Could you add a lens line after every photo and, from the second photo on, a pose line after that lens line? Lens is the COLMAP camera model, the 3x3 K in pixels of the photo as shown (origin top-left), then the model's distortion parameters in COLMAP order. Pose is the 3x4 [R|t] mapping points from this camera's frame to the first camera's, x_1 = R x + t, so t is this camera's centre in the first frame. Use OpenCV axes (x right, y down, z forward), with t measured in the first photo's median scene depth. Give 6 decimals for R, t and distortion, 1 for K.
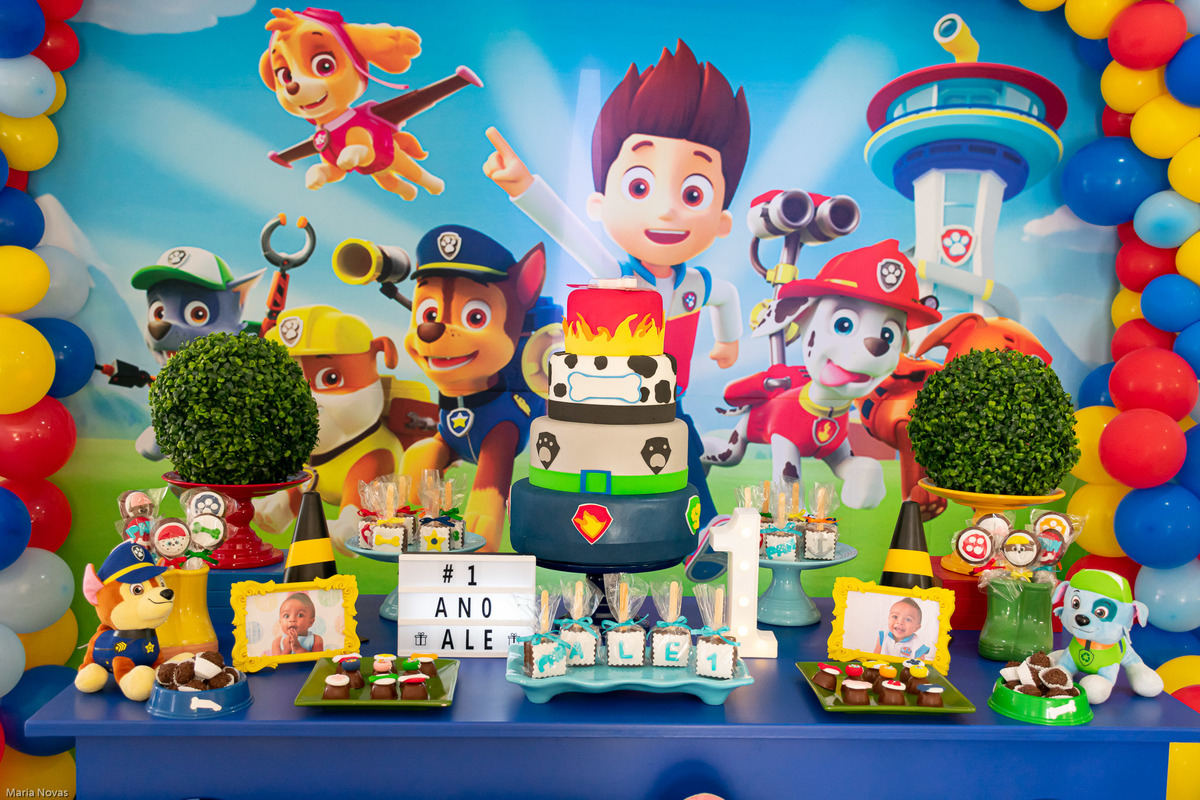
lens RADIAL K [[1236.9, 0, 600.0], [0, 1236.9, 400.0], [0, 0, 1]] dist [-0.002693, -0.000377]
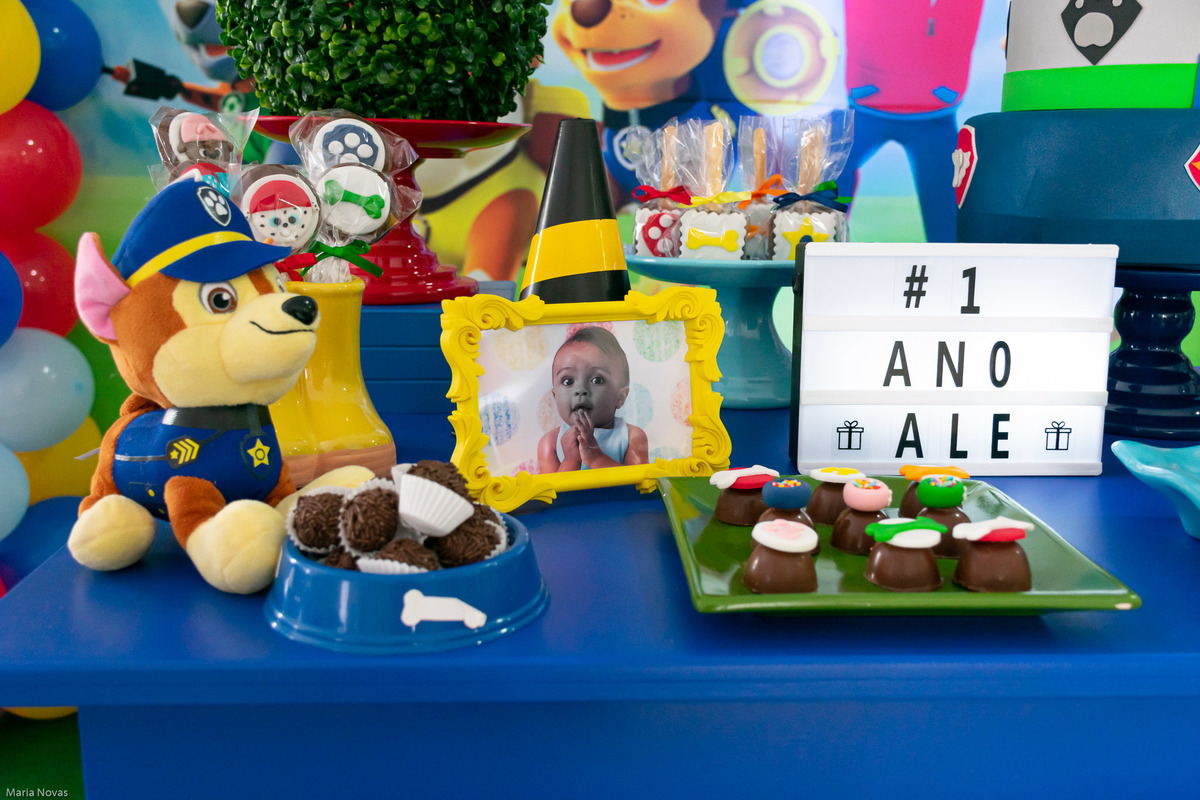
lens RADIAL K [[1236.9, 0, 600.0], [0, 1236.9, 400.0], [0, 0, 1]] dist [-0.002693, -0.000377]
pose [[0.999778, -0.008002, -0.019495, -0.225695], [0.010586, 0.990619, 0.136244, 0.119424], [0.018222, -0.136420, 0.990483, 0.562116]]
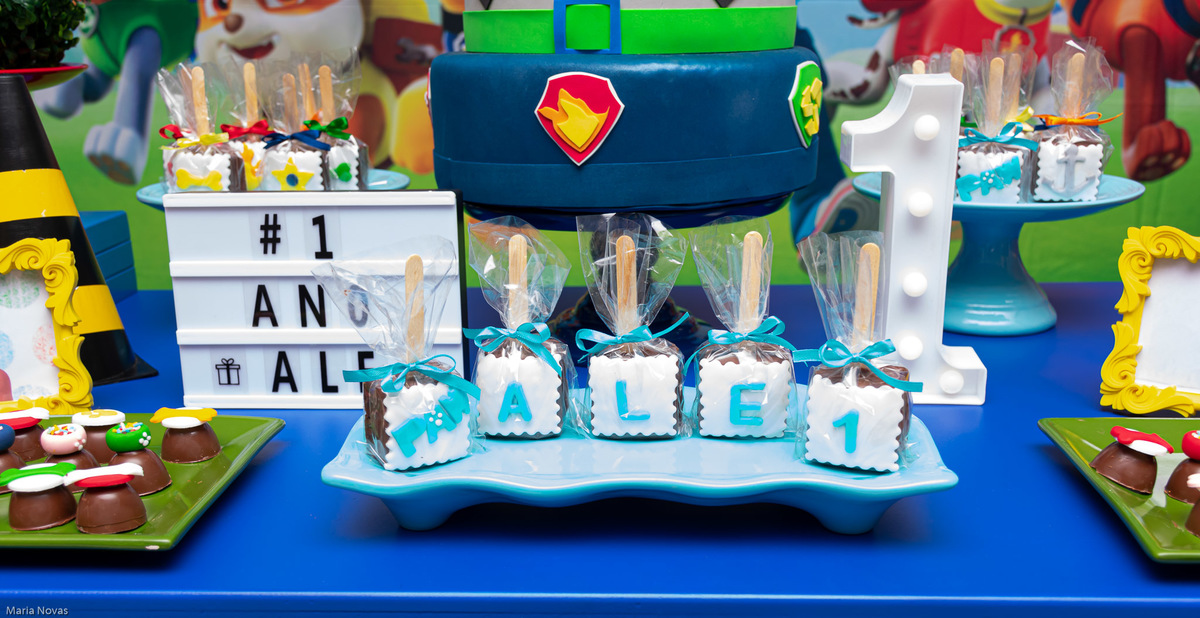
lens RADIAL K [[1224.9, 0, 596.5], [0, 1224.9, 412.2], [0, 0, 1]] dist [0.007981, 0.011561]
pose [[0.994869, -0.005297, -0.101036, 0.045471], [0.029500, 0.970425, 0.239595, 0.098439], [0.096778, -0.241346, 0.965601, 0.550054]]
